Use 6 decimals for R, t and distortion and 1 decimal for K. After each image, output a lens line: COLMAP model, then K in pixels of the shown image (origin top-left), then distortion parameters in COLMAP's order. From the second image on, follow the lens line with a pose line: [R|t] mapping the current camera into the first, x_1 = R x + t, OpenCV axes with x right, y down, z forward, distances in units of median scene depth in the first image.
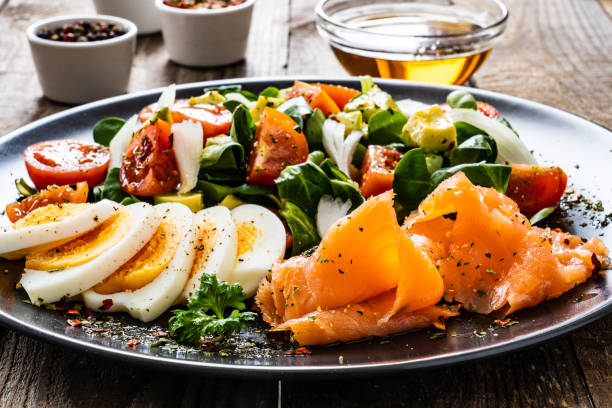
lens RADIAL K [[1273.4, 0, 306.0], [0, 1273.4, 204.0], [0, 0, 1]] dist [0.055419, -0.026949]
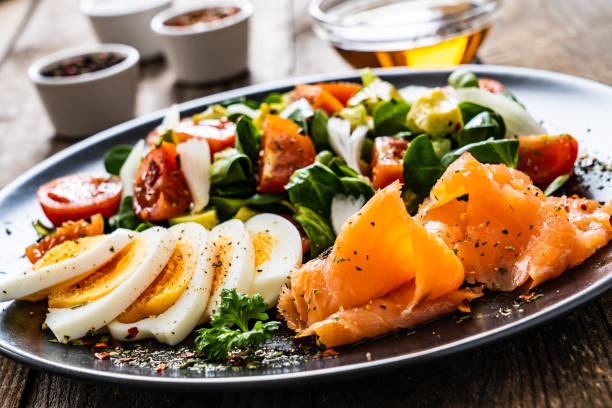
lens RADIAL K [[1273.4, 0, 306.0], [0, 1273.4, 204.0], [0, 0, 1]] dist [0.055419, -0.026949]
pose [[0.989874, -0.138066, -0.032969, 0.024646], [0.138039, 0.990422, -0.003090, 0.000341], [0.033080, -0.001492, 0.999452, 0.002984]]
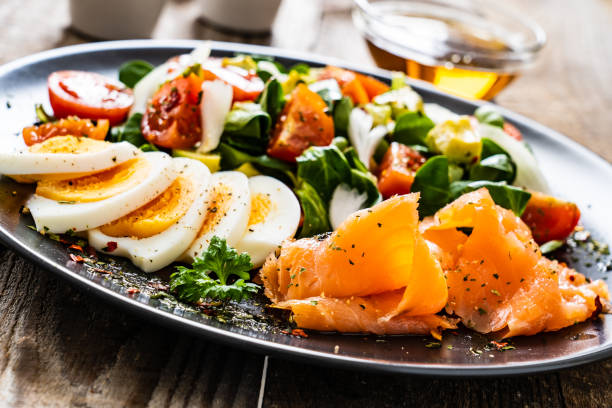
lens RADIAL K [[1273.4, 0, 306.0], [0, 1273.4, 204.0], [0, 0, 1]] dist [0.055419, -0.026949]
pose [[0.978590, 0.203754, 0.029098, -0.041785], [-0.204111, 0.978898, 0.009871, 0.005422], [-0.026472, -0.015599, 0.999528, 0.007828]]
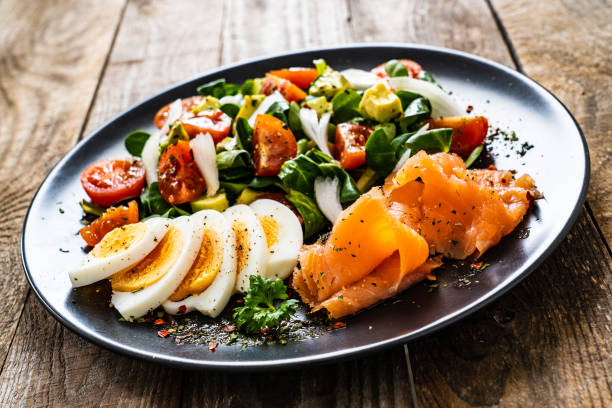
lens RADIAL K [[868.3, 0, 306.0], [0, 868.3, 204.0], [0, 0, 1]] dist [0.050161, -0.022182]
pose [[0.977862, -0.204675, 0.043525, -0.045253], [0.193407, 0.963447, 0.185372, -0.162216], [-0.079875, -0.172850, 0.981704, 0.116752]]
